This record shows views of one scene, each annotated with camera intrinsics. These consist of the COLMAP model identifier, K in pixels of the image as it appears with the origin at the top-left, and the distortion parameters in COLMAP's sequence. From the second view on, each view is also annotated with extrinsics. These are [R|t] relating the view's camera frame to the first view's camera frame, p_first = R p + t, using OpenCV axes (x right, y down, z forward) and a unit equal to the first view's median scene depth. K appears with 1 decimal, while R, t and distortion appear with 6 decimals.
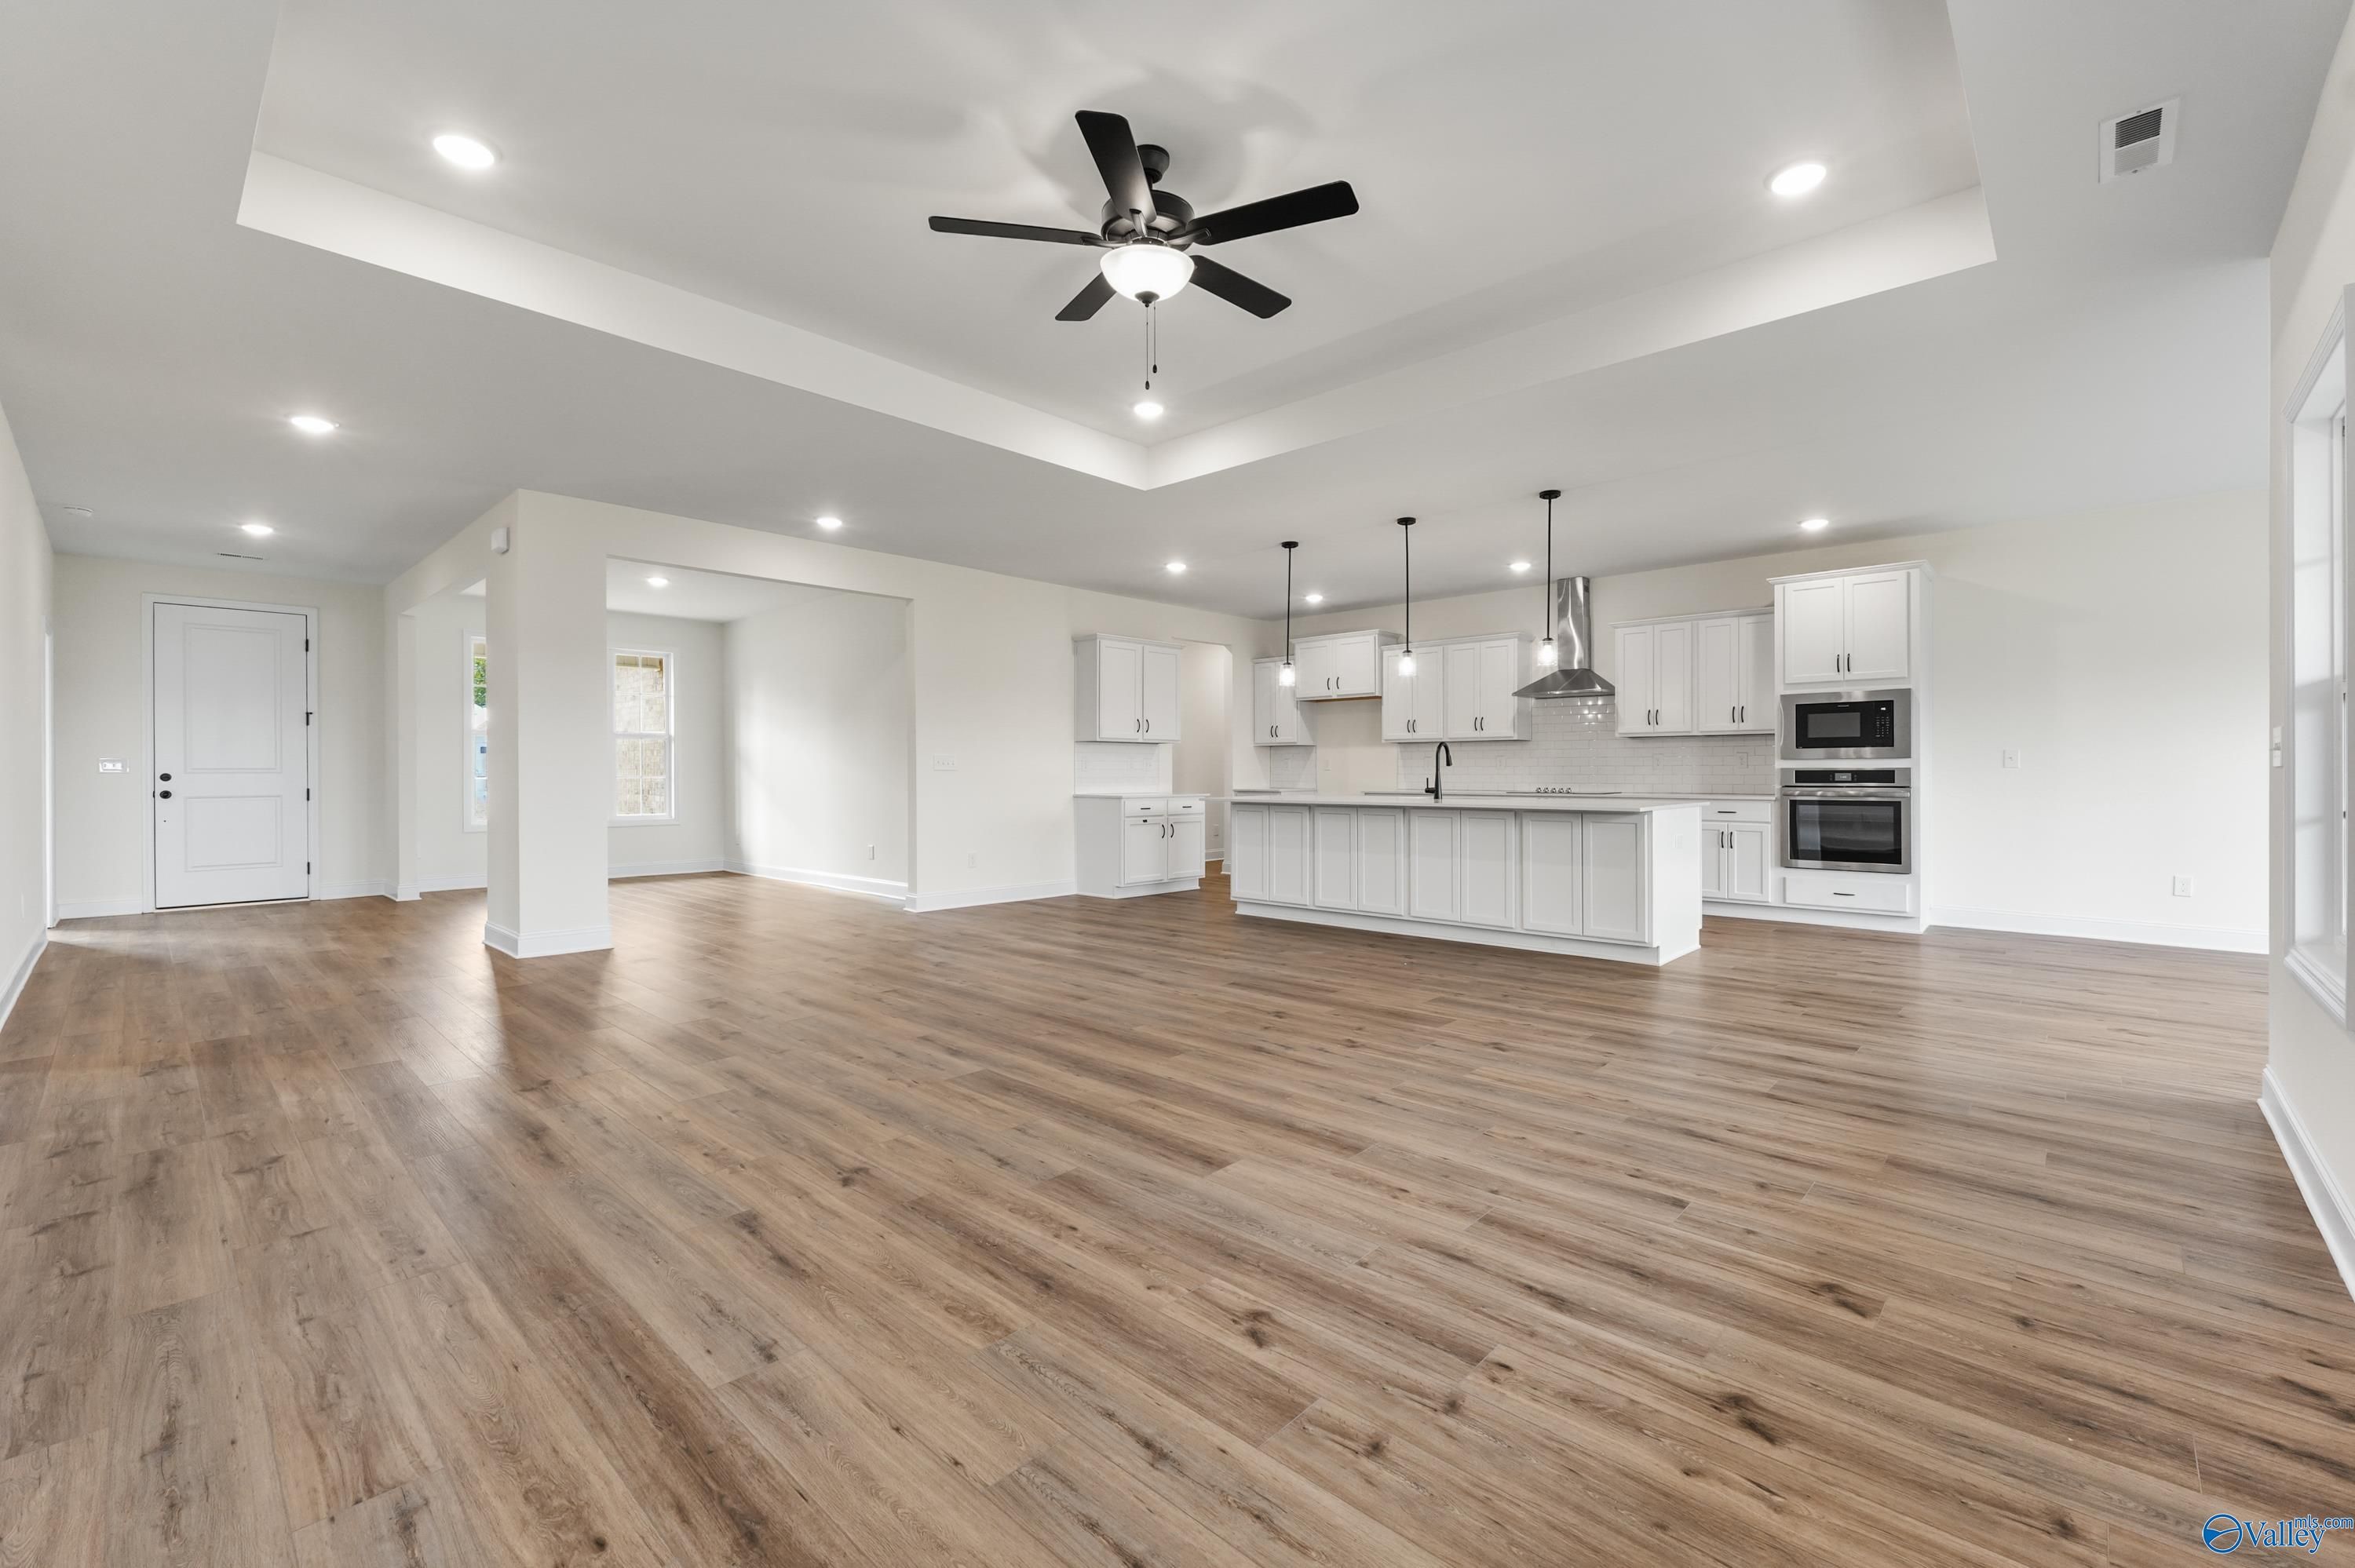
lens RADIAL K [[980.8, 0, 1187.4], [0, 980.8, 769.6], [0, 0, 1]] dist [-0.006265, -0.000167]
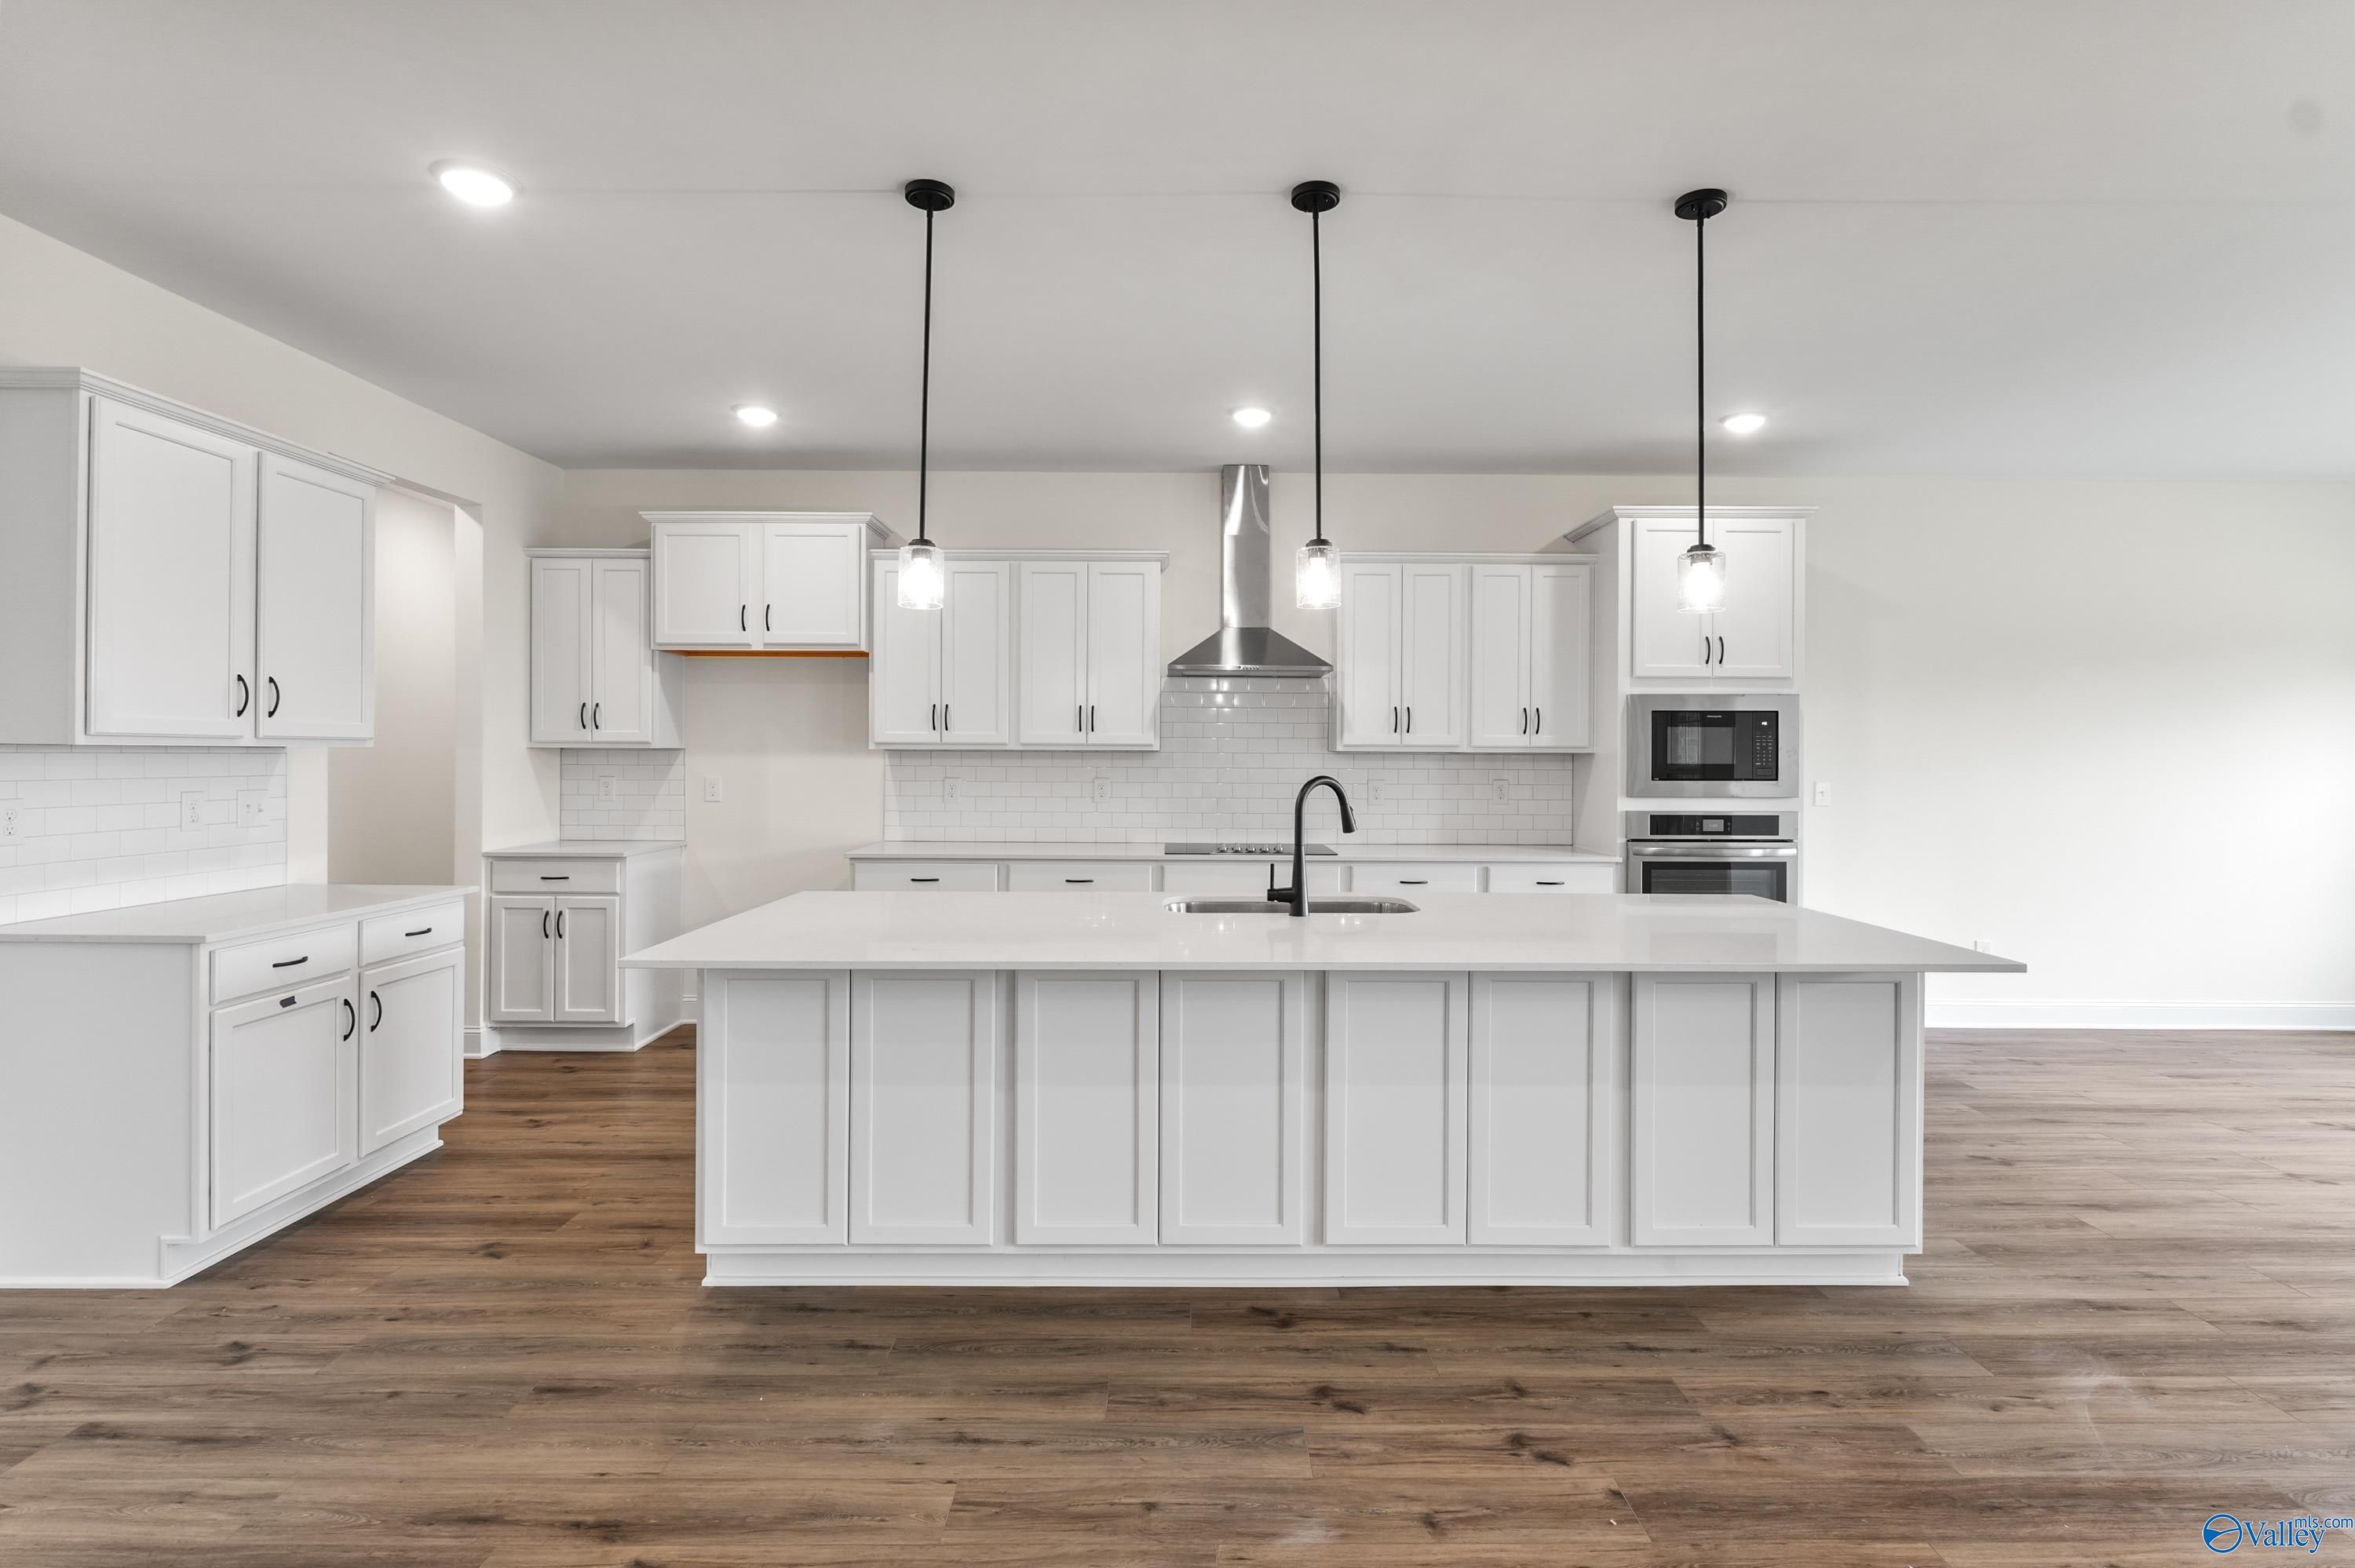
lens RADIAL K [[1165.7, 0, 1188.0], [0, 1165.7, 749.1], [0, 0, 1]] dist [-0.000825, -0.000021]
pose [[0.727196, 0.007271, 0.686391, -0.109184], [-0.008172, 0.999965, -0.001935, -0.036795], [-0.686381, -0.004202, 0.727230, 0.637470]]
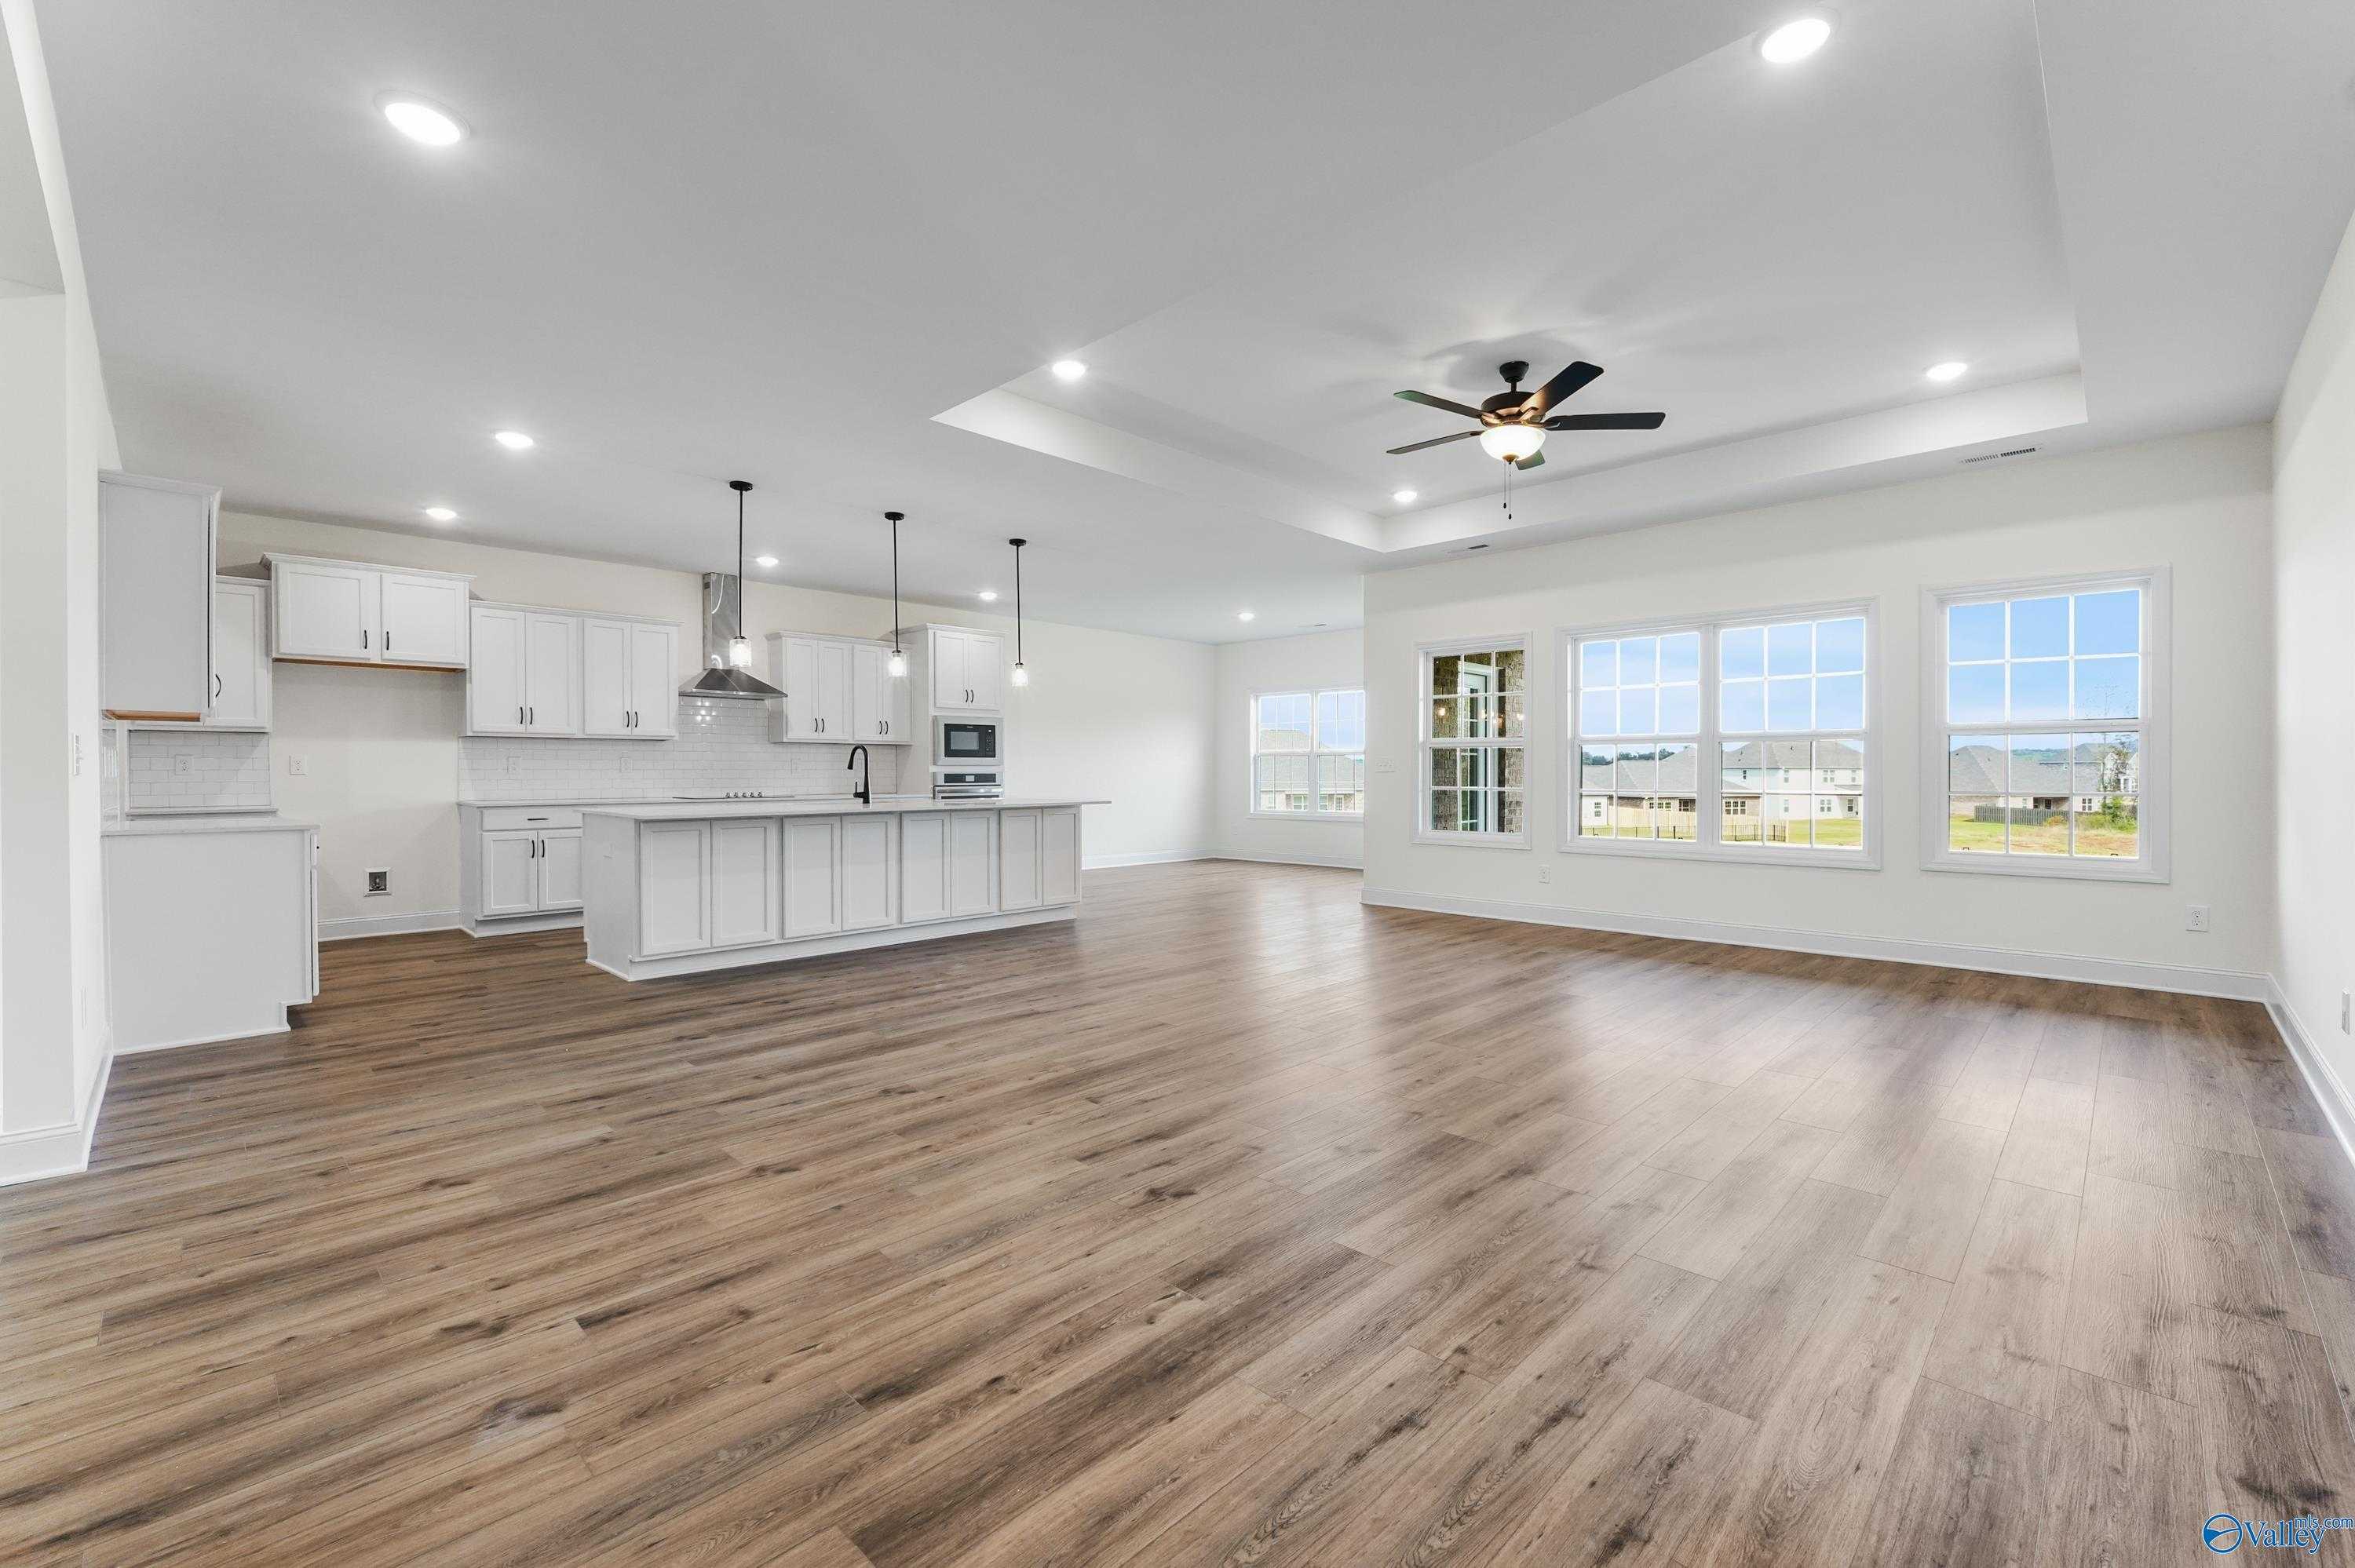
lens RADIAL K [[980.8, 0, 1187.4], [0, 980.8, 769.6], [0, 0, 1]] dist [-0.006265, -0.000167]
pose [[0.016553, 0.003637, 0.999856, -0.667200], [0.000782, 0.999993, -0.003651, 0.000175], [-0.999863, 0.000842, 0.016550, 0.631596]]
